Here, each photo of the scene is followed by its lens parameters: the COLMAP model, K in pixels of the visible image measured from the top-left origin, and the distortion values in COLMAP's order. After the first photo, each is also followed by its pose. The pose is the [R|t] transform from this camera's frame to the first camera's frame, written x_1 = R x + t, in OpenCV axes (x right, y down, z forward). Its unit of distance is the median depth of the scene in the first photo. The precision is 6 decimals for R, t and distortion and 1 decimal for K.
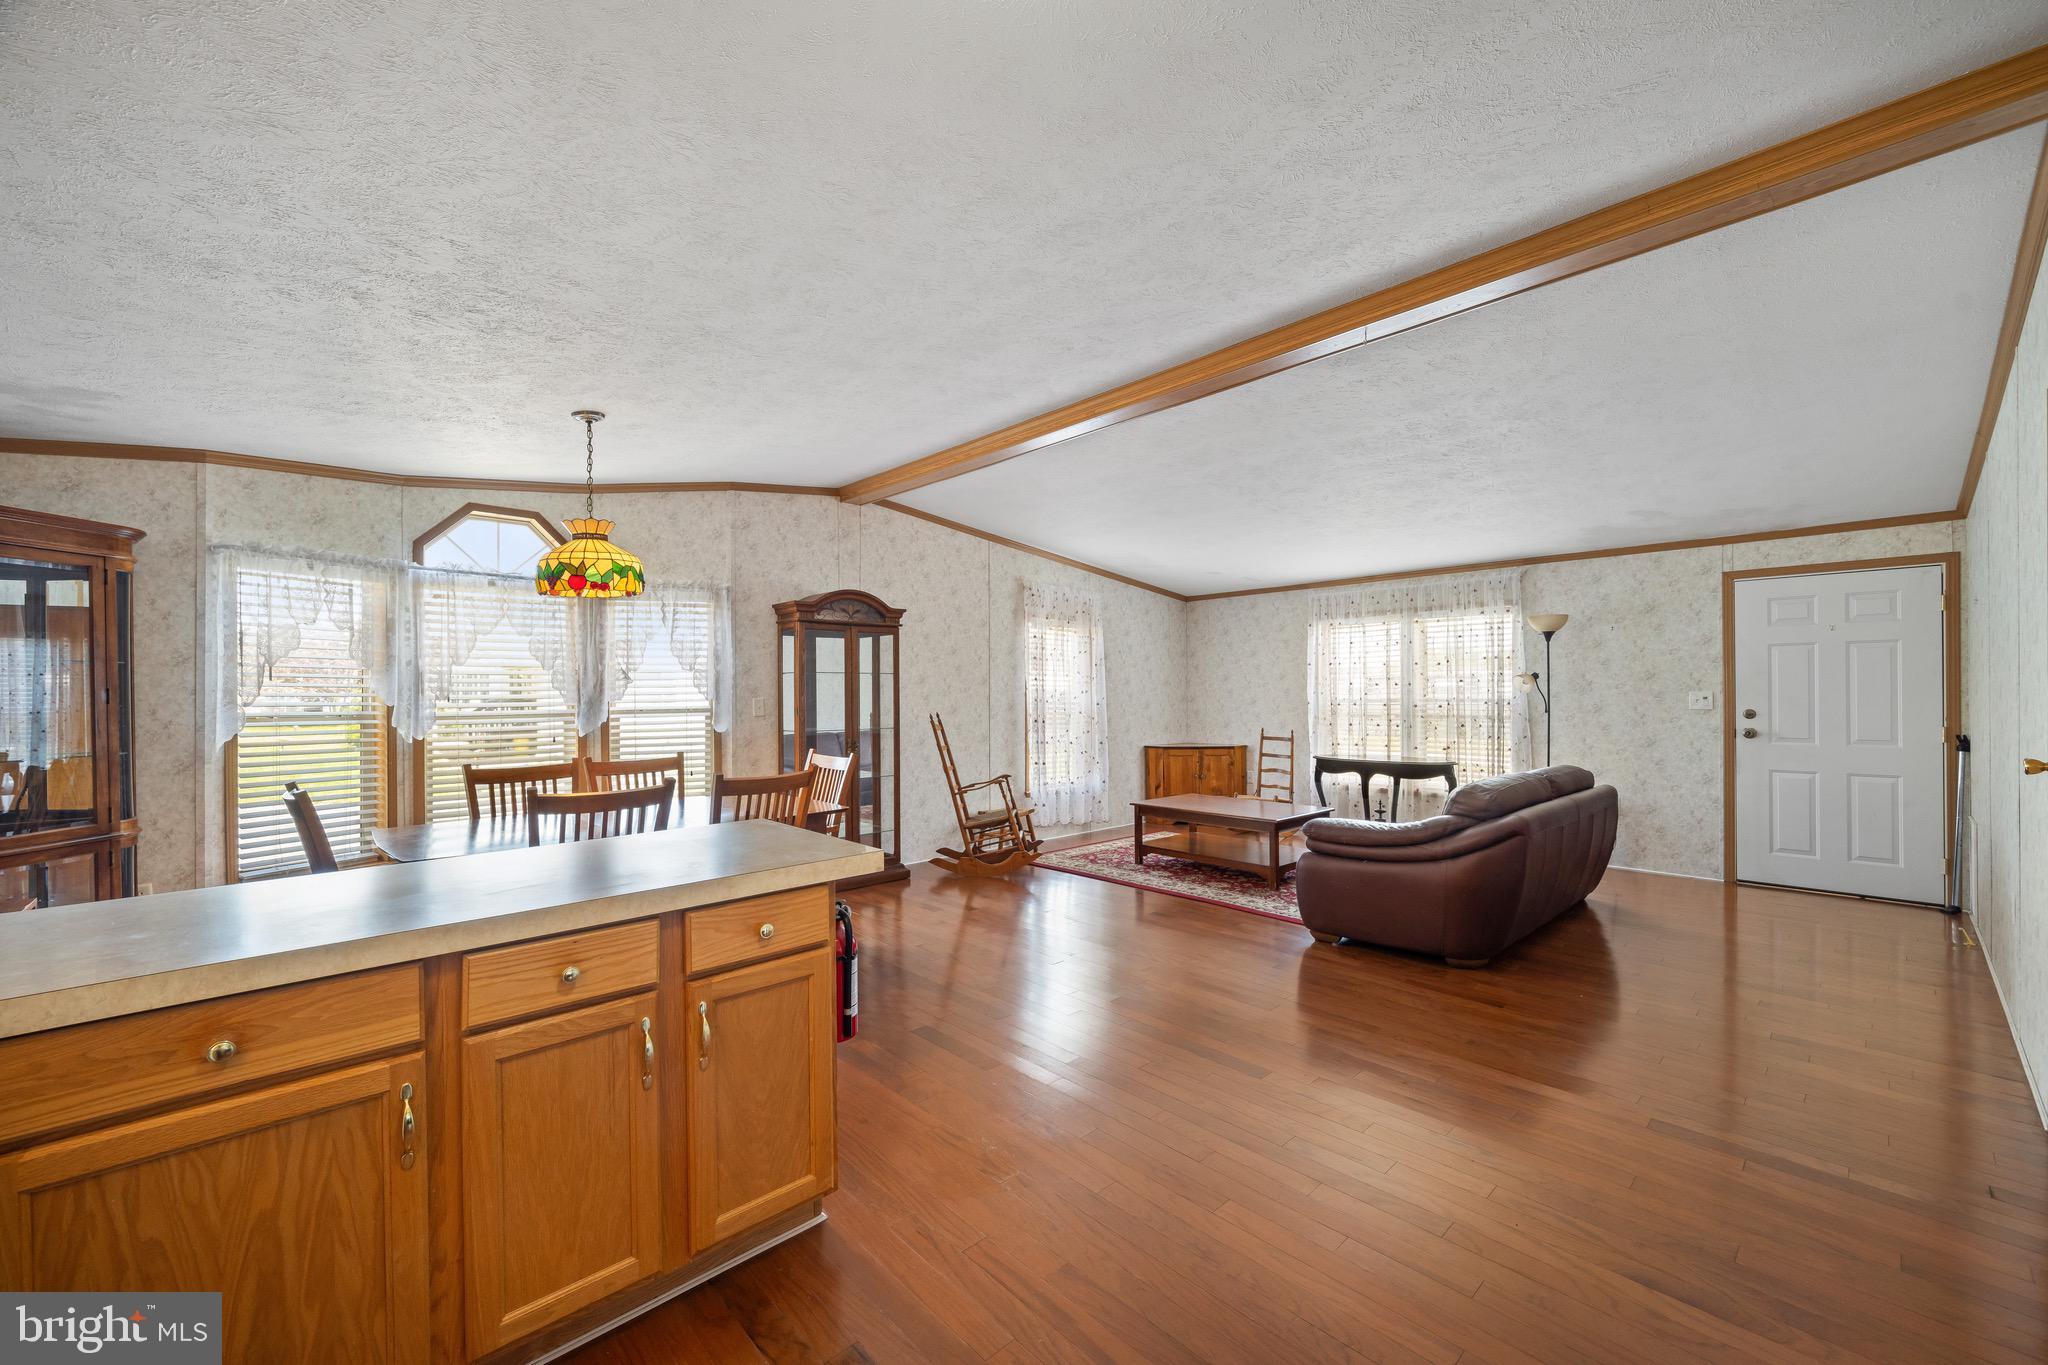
lens RADIAL K [[806.2, 0, 1026.9], [0, 806.2, 692.0], [0, 0, 1]] dist [-0.000273, 0.000147]
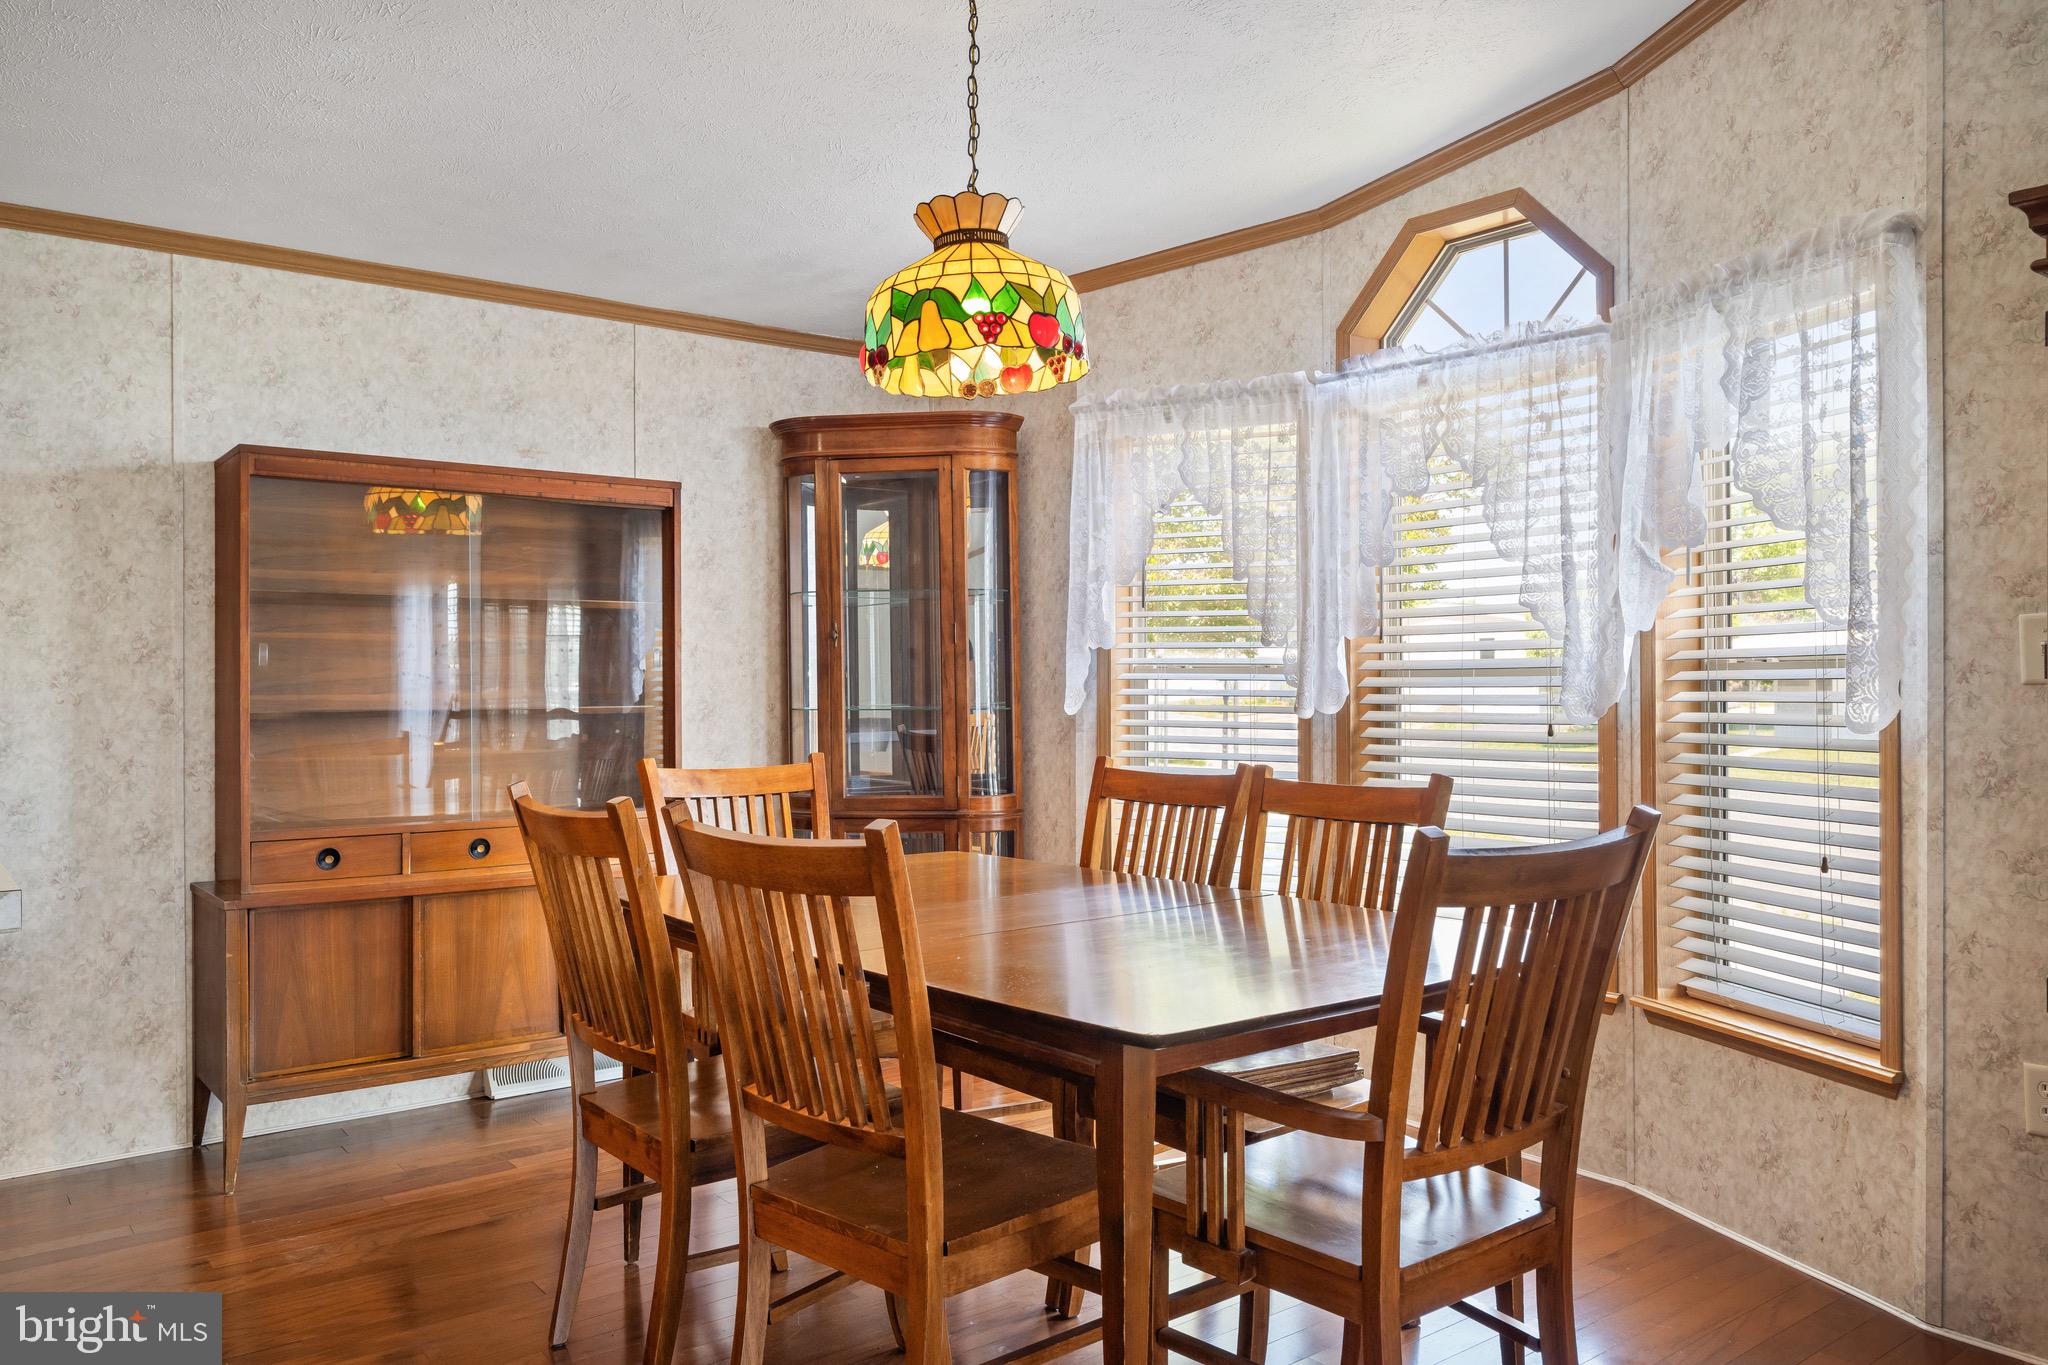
lens RADIAL K [[1466.3, 0, 1036.0], [0, 1466.3, 680.7], [0, 0, 1]] dist [-0.008657, -0.000290]
pose [[-0.089883, 0.009113, -0.995911, 0.141725], [0.004607, 0.999951, 0.008734, 0.020971], [0.995942, -0.003803, -0.089921, 0.644503]]
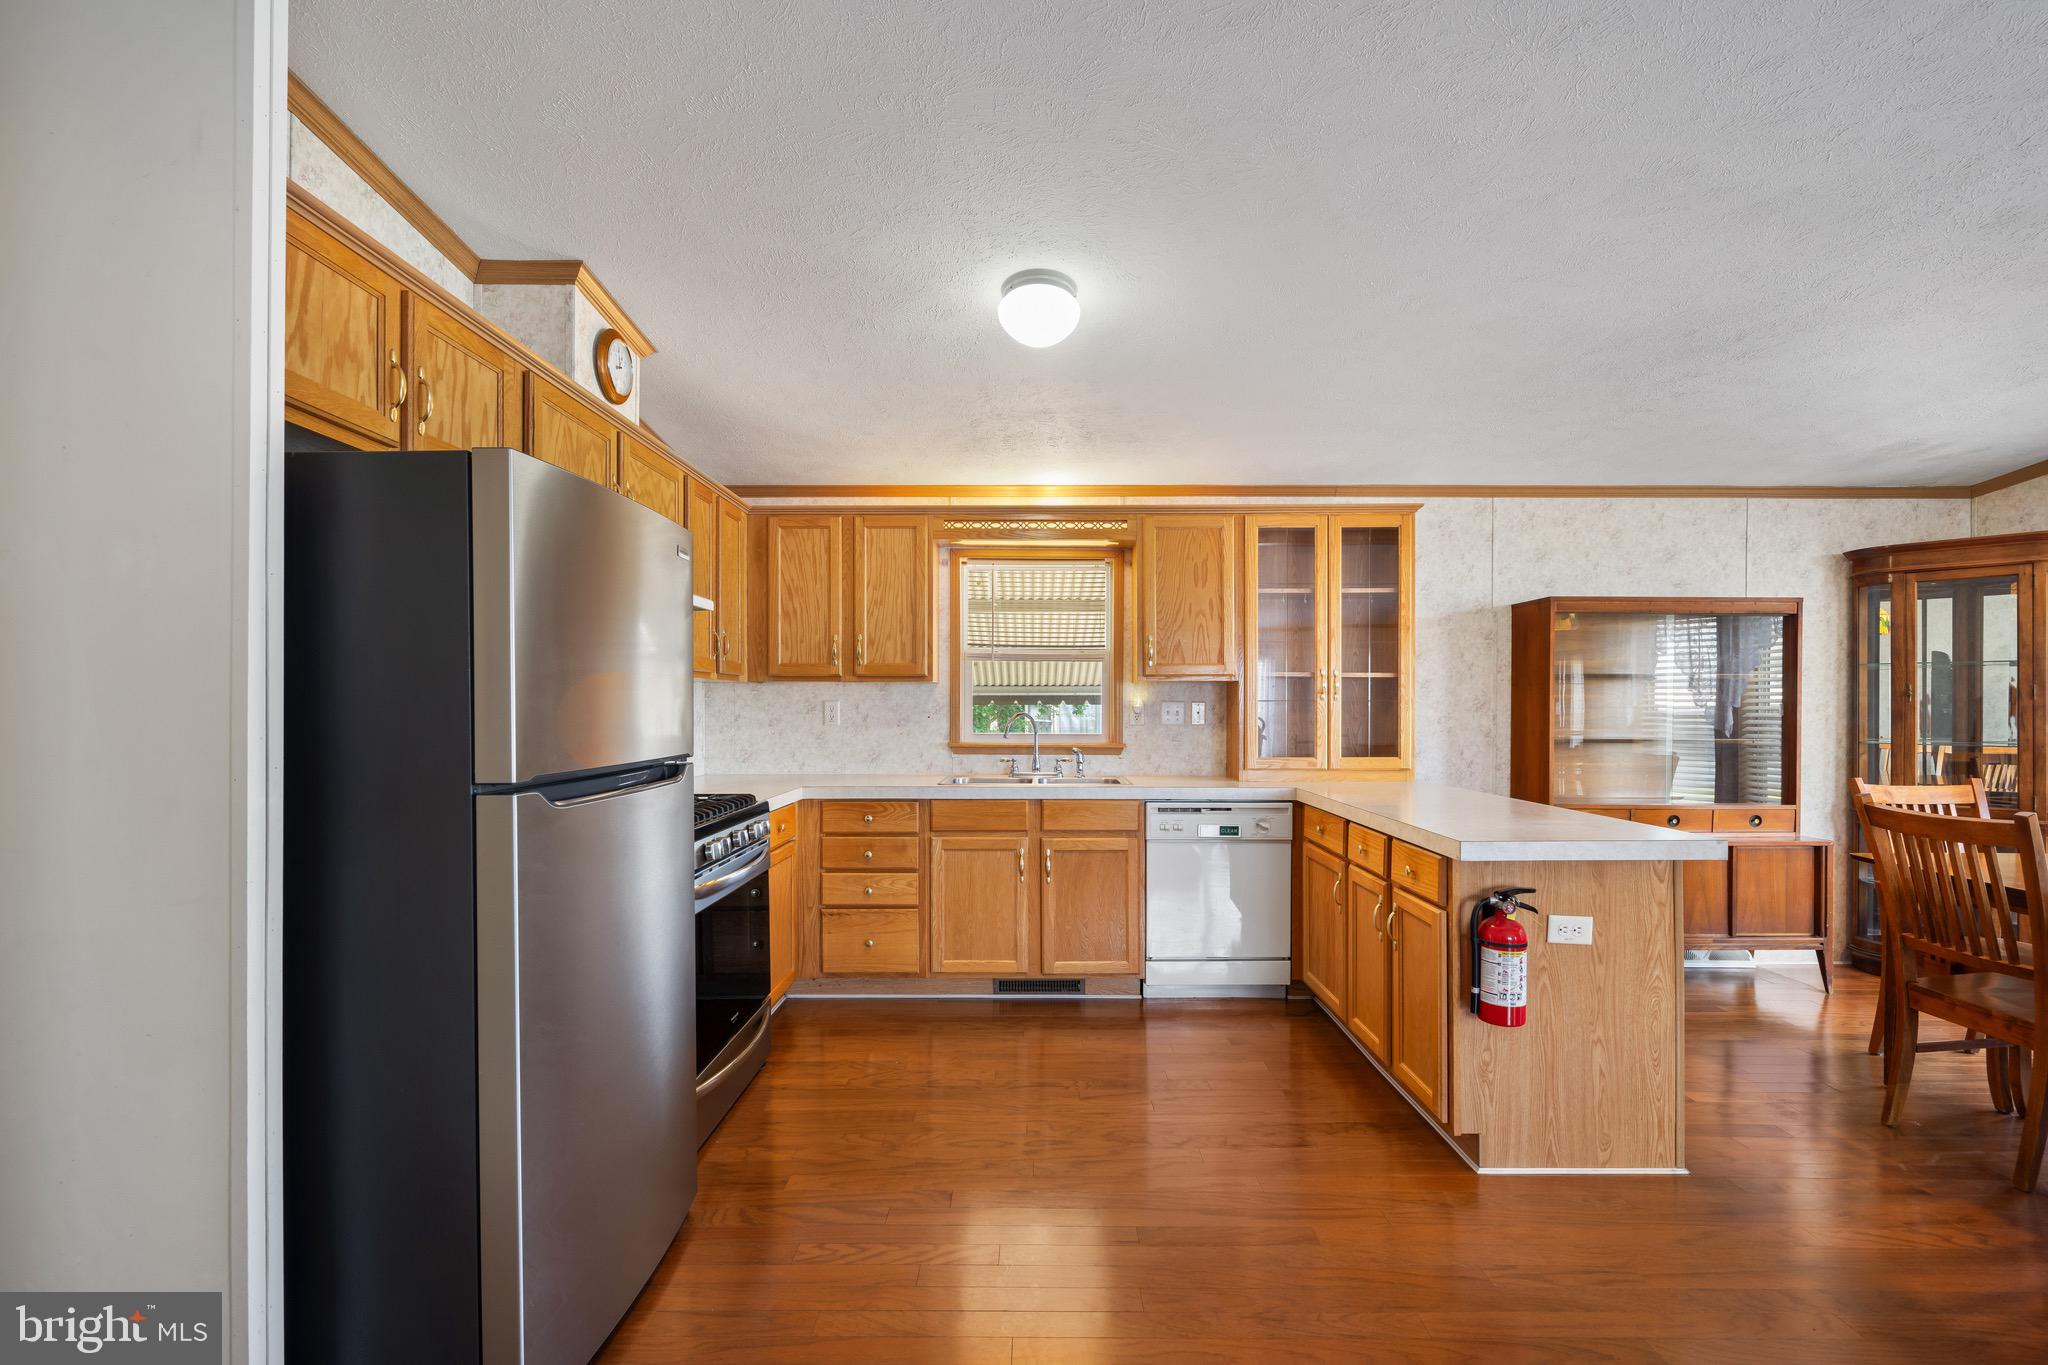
lens RADIAL K [[909.0, 0, 1031.9], [0, 909.0, 704.1], [0, 0, 1]] dist [-0.001556, 0.000375]
pose [[-0.688151, 0.011250, -0.725480, 0.351509], [0.002997, 0.999915, 0.012663, 0.000780], [0.725561, 0.006540, -0.688126, 0.461436]]
